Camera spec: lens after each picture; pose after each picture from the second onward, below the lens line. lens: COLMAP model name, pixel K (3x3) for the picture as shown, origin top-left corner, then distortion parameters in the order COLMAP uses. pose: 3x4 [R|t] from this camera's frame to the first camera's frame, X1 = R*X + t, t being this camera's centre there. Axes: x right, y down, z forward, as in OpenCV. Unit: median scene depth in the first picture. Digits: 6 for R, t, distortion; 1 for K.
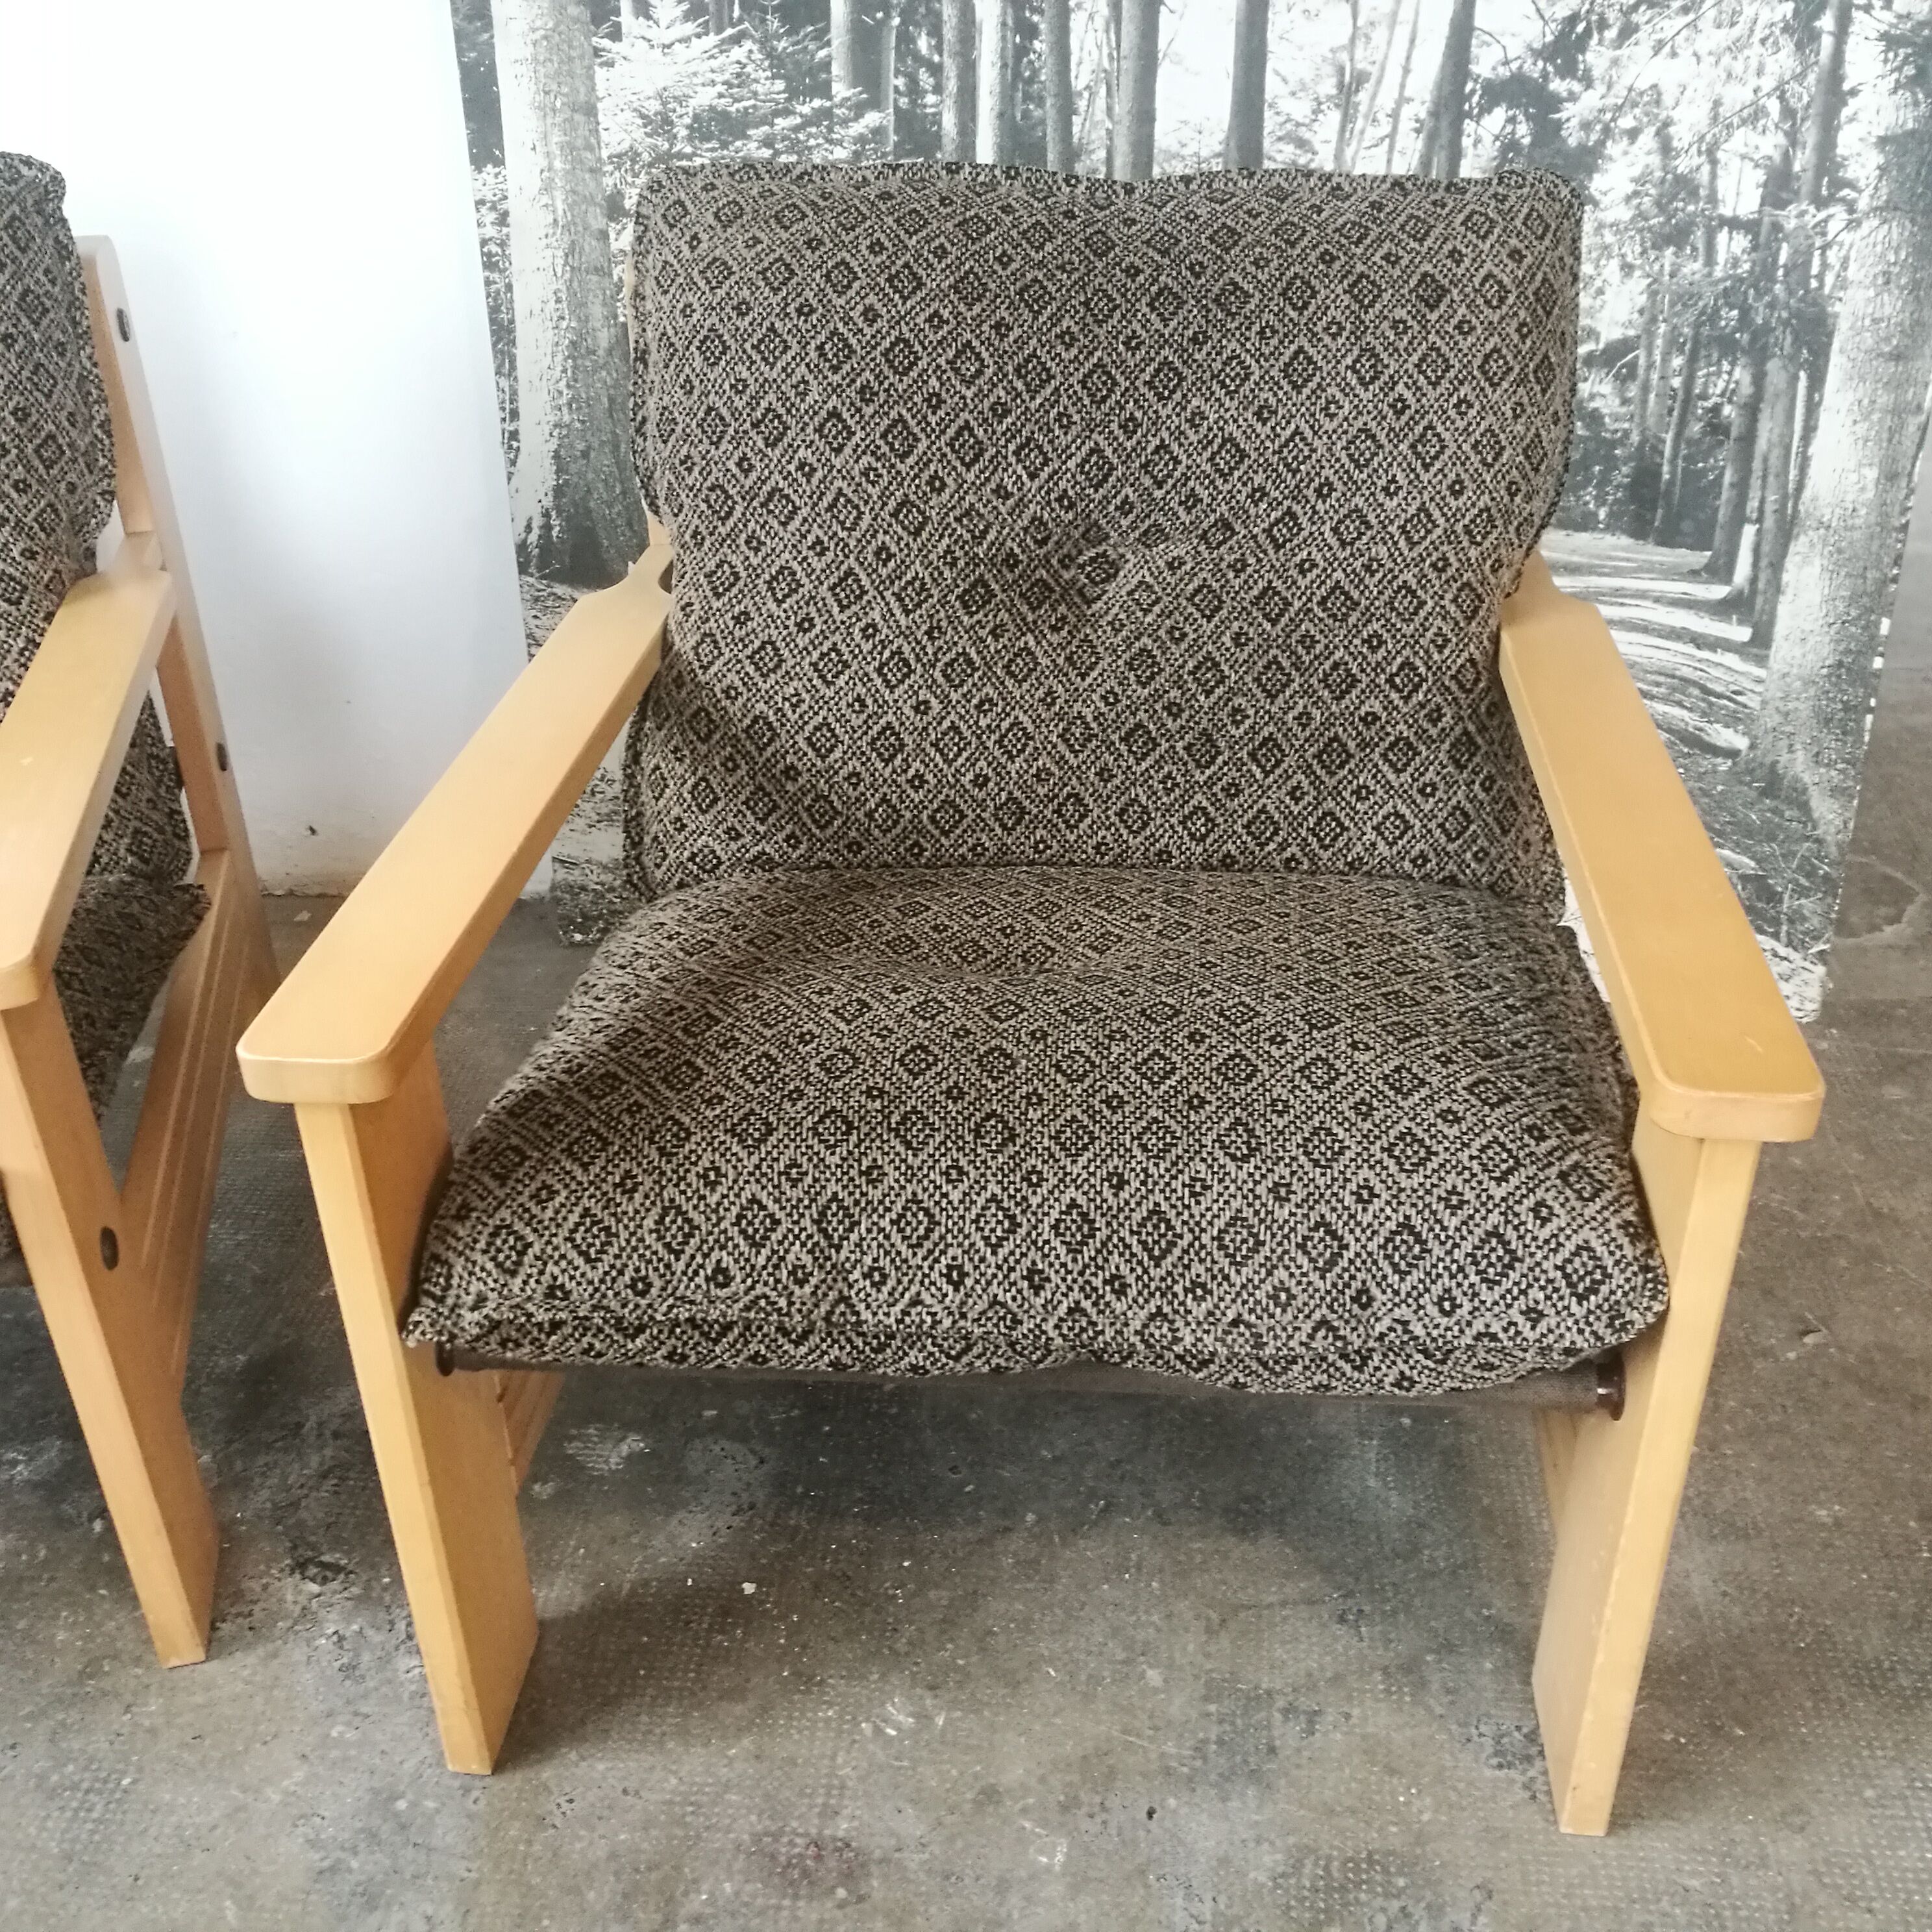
lens RADIAL K [[1979.6, 0, 971.0], [0, 1979.6, 967.2], [0, 0, 1]] dist [0.071785, -0.162803]
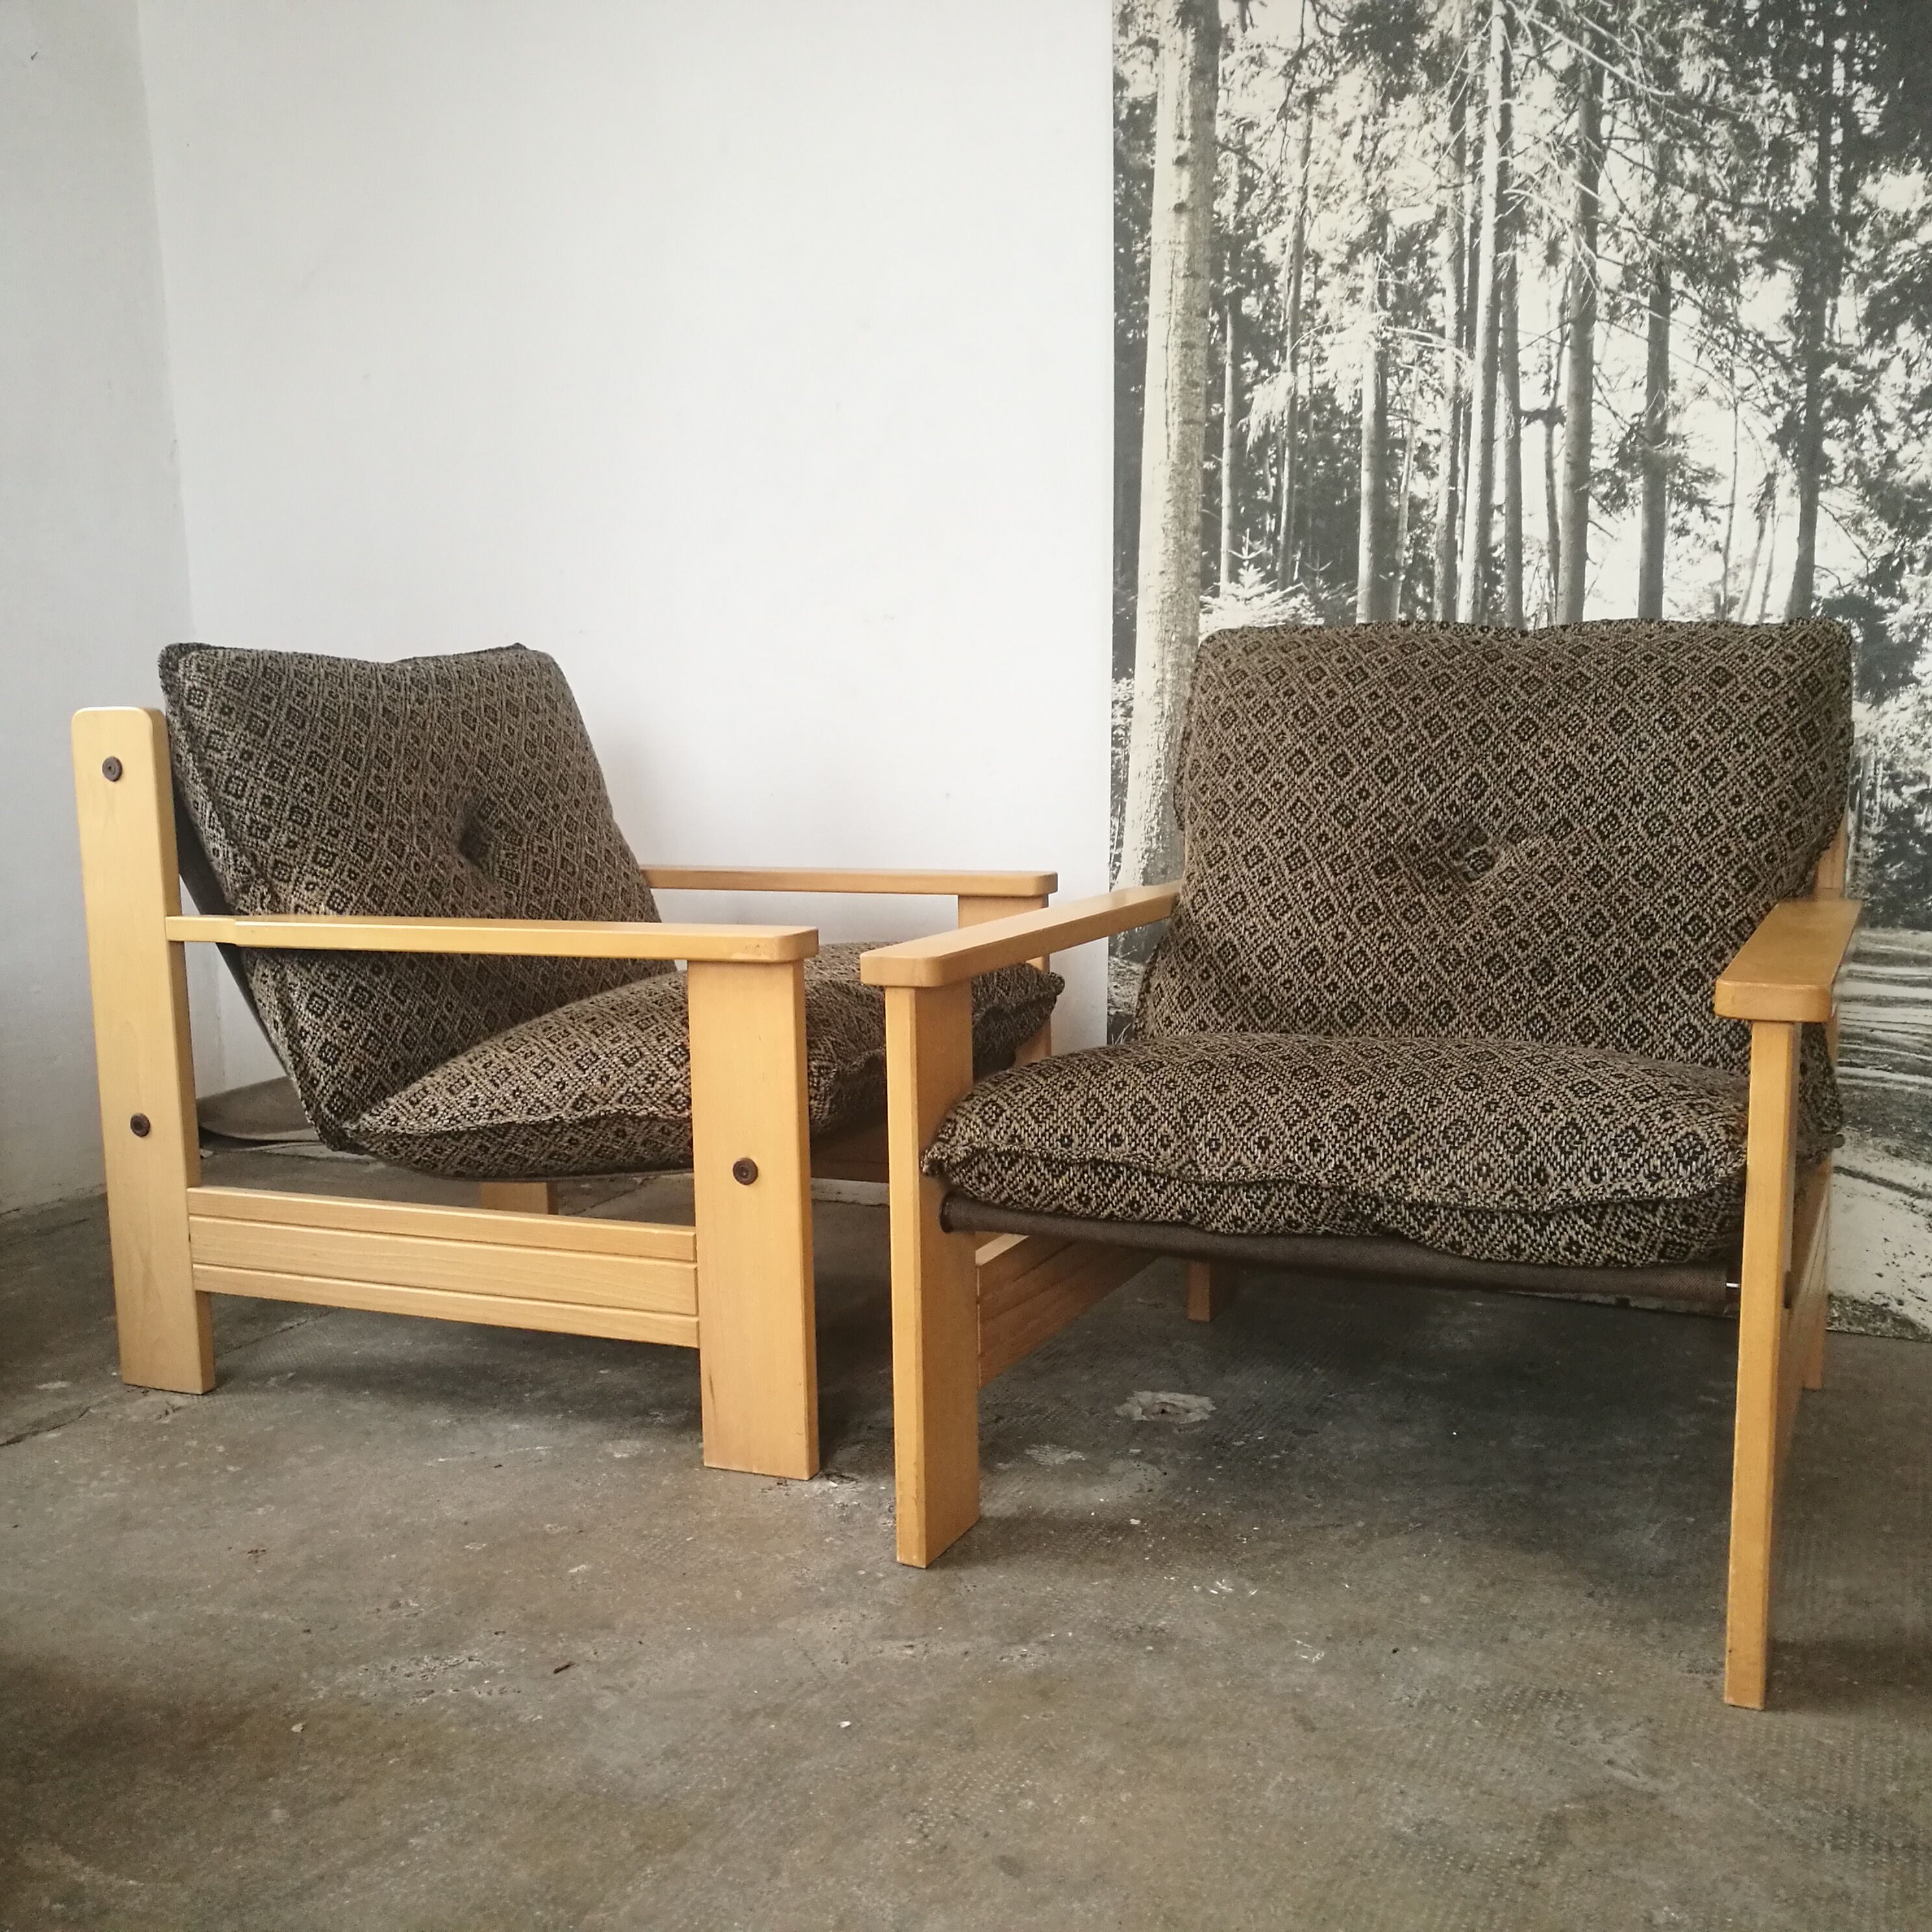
lens RADIAL K [[2005.0, 0, 959.1], [0, 2005.0, 966.1], [0, 0, 1]] dist [-0.014172, -0.021078]
pose [[0.938854, 0.044337, -0.341450, 0.214060], [-0.172702, 0.918546, -0.355593, 0.455304], [0.297871, 0.392819, 0.870038, -0.333118]]
